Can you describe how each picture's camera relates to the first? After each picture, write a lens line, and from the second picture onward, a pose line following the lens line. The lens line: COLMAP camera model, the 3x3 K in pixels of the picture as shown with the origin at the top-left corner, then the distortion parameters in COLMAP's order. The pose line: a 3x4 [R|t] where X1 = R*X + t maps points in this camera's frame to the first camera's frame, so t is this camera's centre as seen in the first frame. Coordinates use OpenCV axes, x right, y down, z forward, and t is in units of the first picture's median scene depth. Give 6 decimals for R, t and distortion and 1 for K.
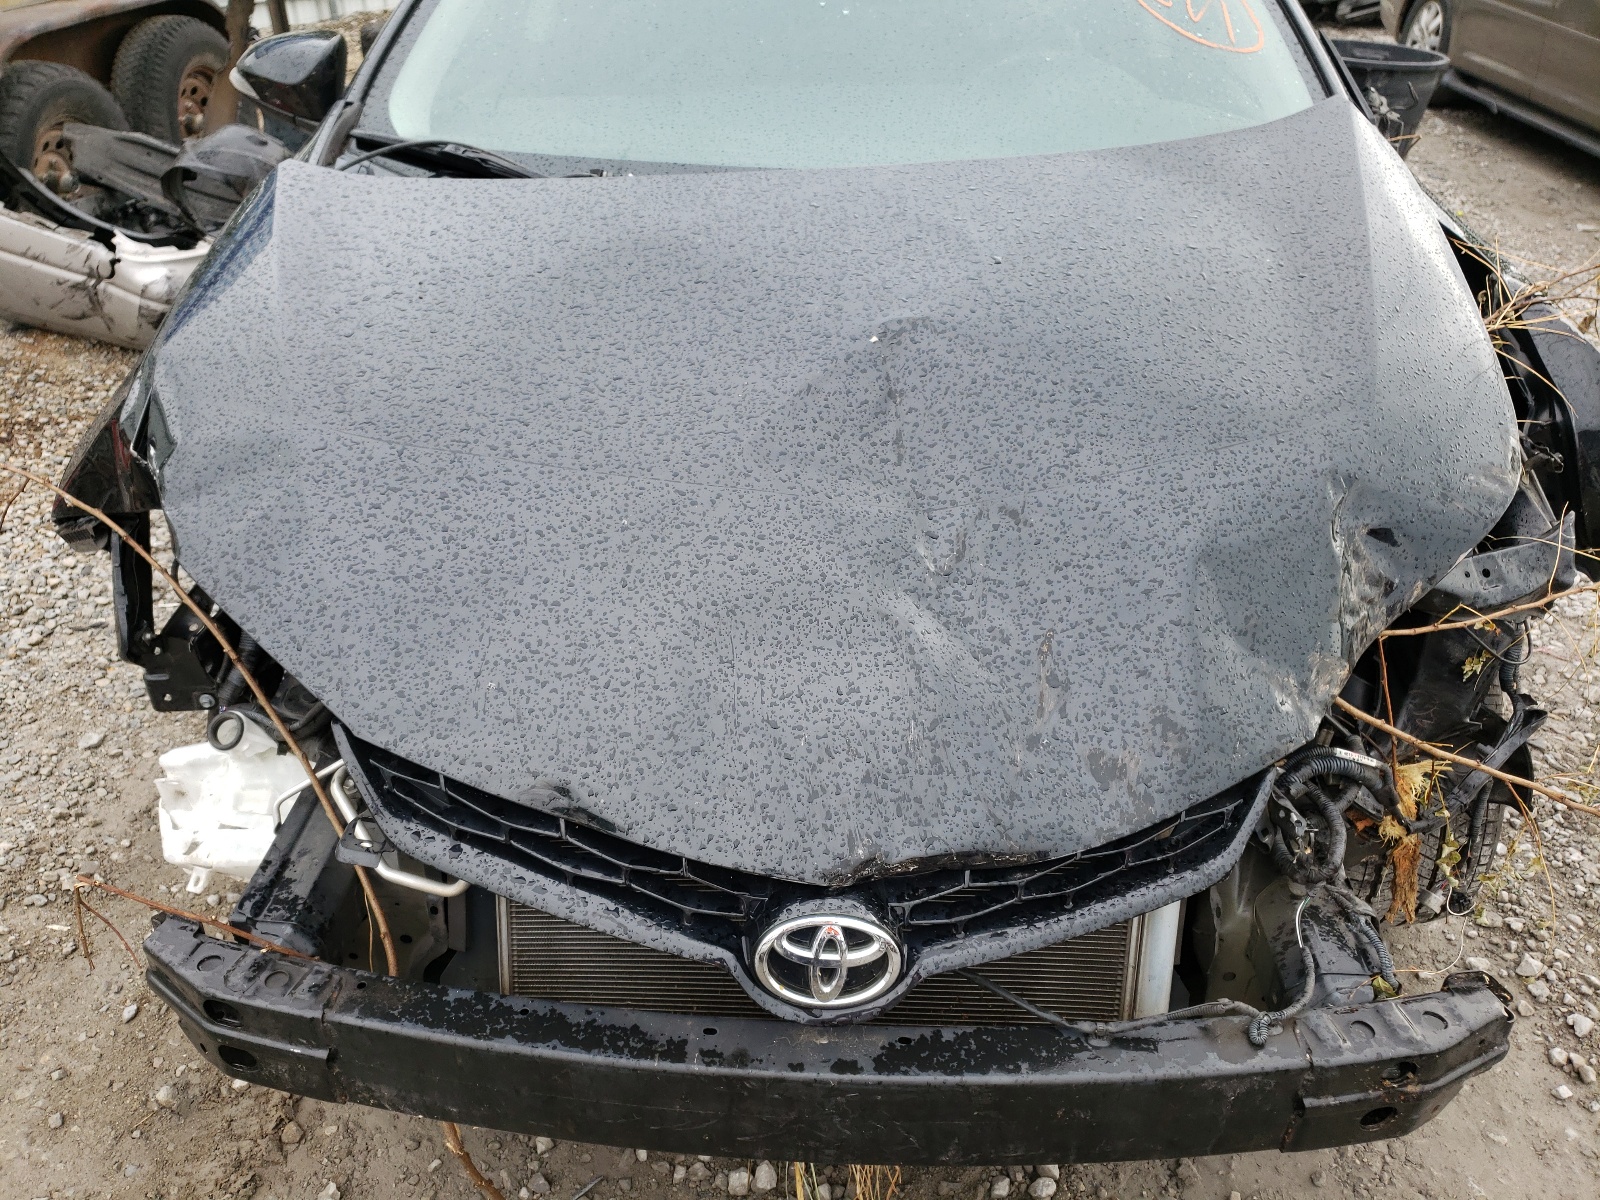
lens RADIAL K [[1216.3, 0, 800.0], [0, 1216.3, 600.0], [0, 0, 1]] dist [0.070781, -0.075562]
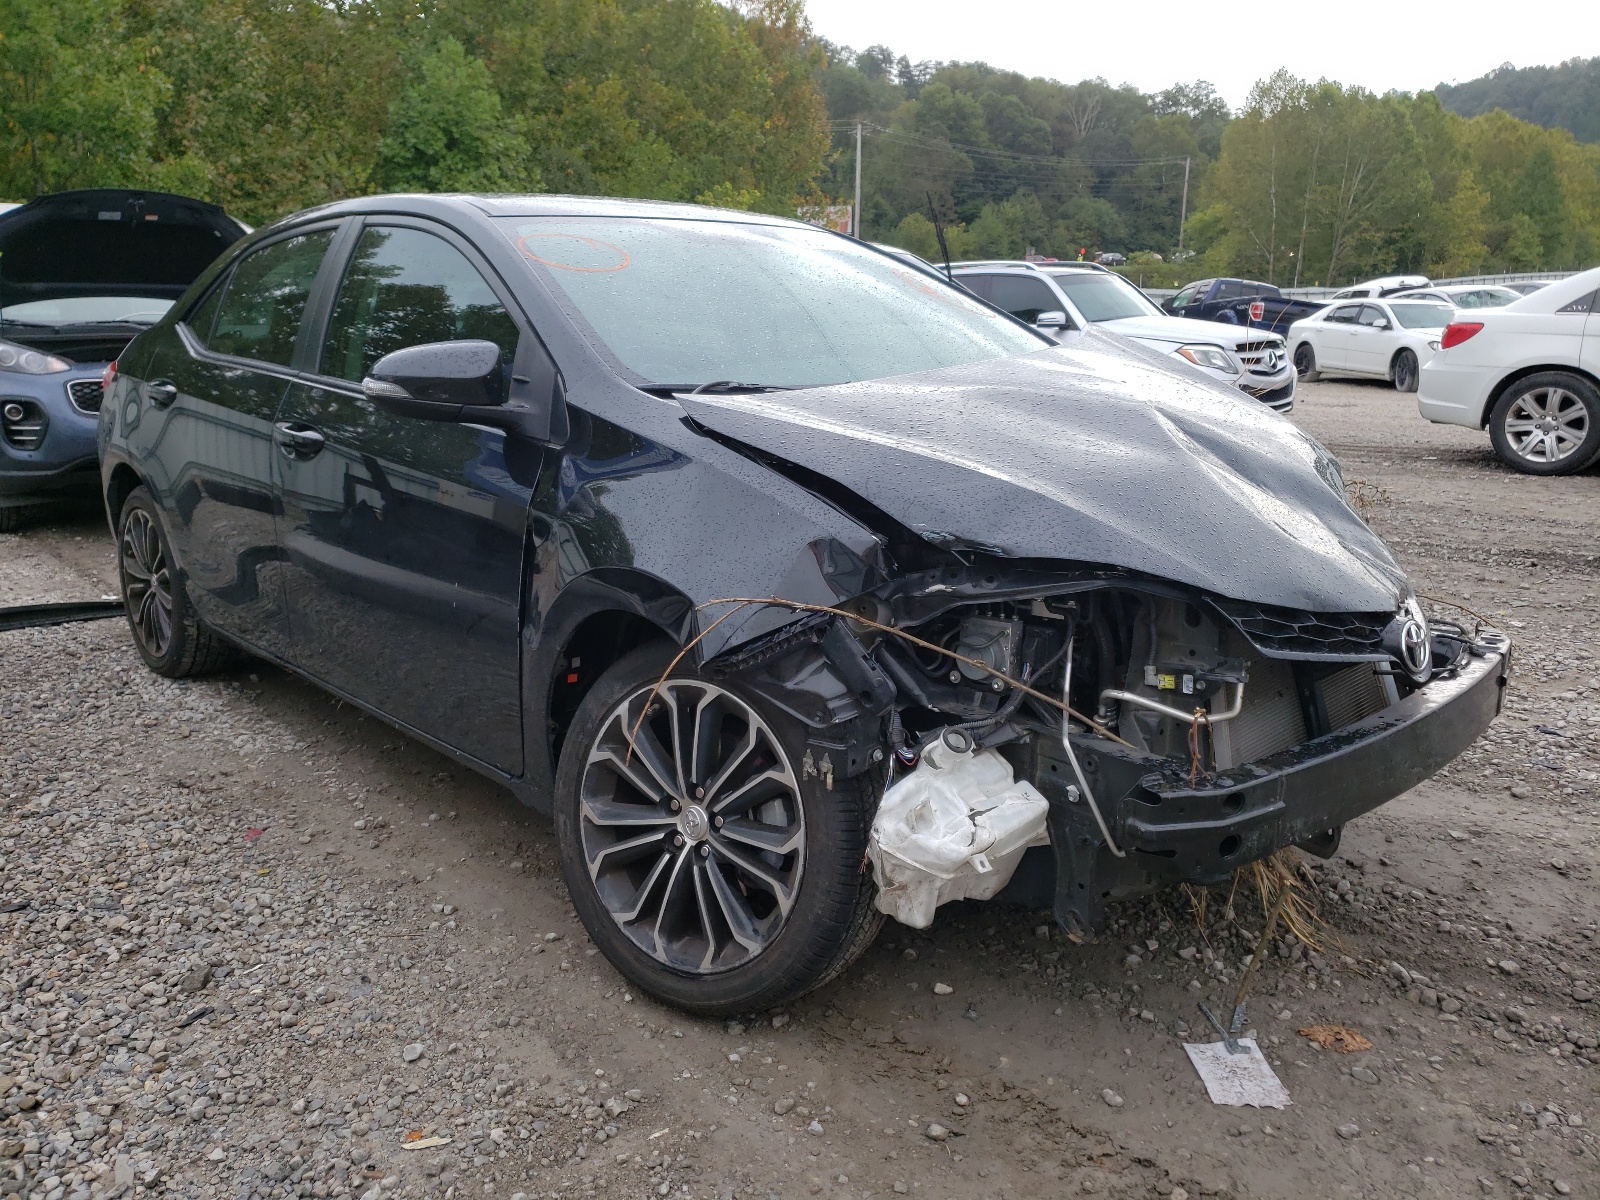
lens RADIAL K [[1213.1, 0, 790.5], [0, 1213.1, 591.0], [0, 0, 1]] dist [0.060932, -0.066652]
pose [[0.701709, -0.182769, 0.688622, -1.595784], [0.403872, 0.898284, -0.173130, 0.126394], [-0.586935, 0.399602, 0.704149, 0.141761]]
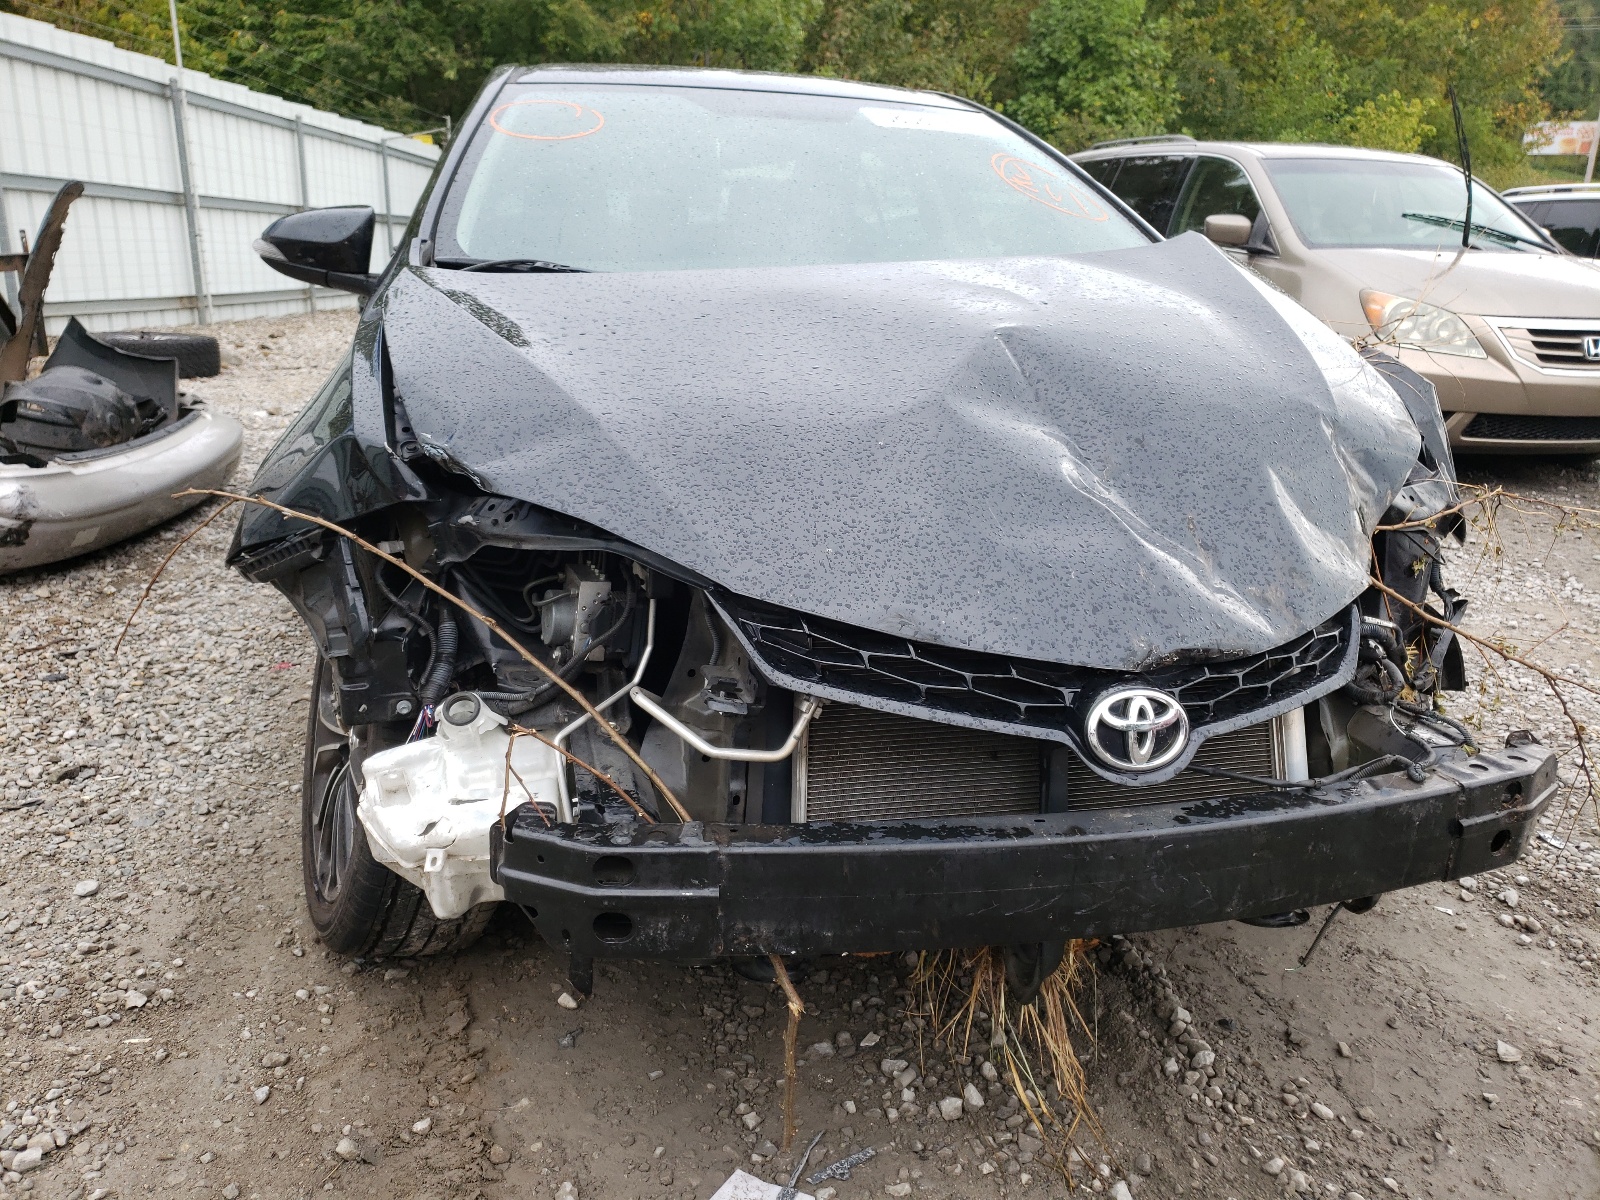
lens RADIAL K [[1213.1, 0, 790.5], [0, 1213.1, 591.0], [0, 0, 1]] dist [0.060932, -0.066652]
pose [[0.958543, -0.063877, 0.277696, -0.526135], [0.135540, 0.959449, -0.247157, 0.337747], [-0.250647, 0.274550, 0.928331, -0.082451]]
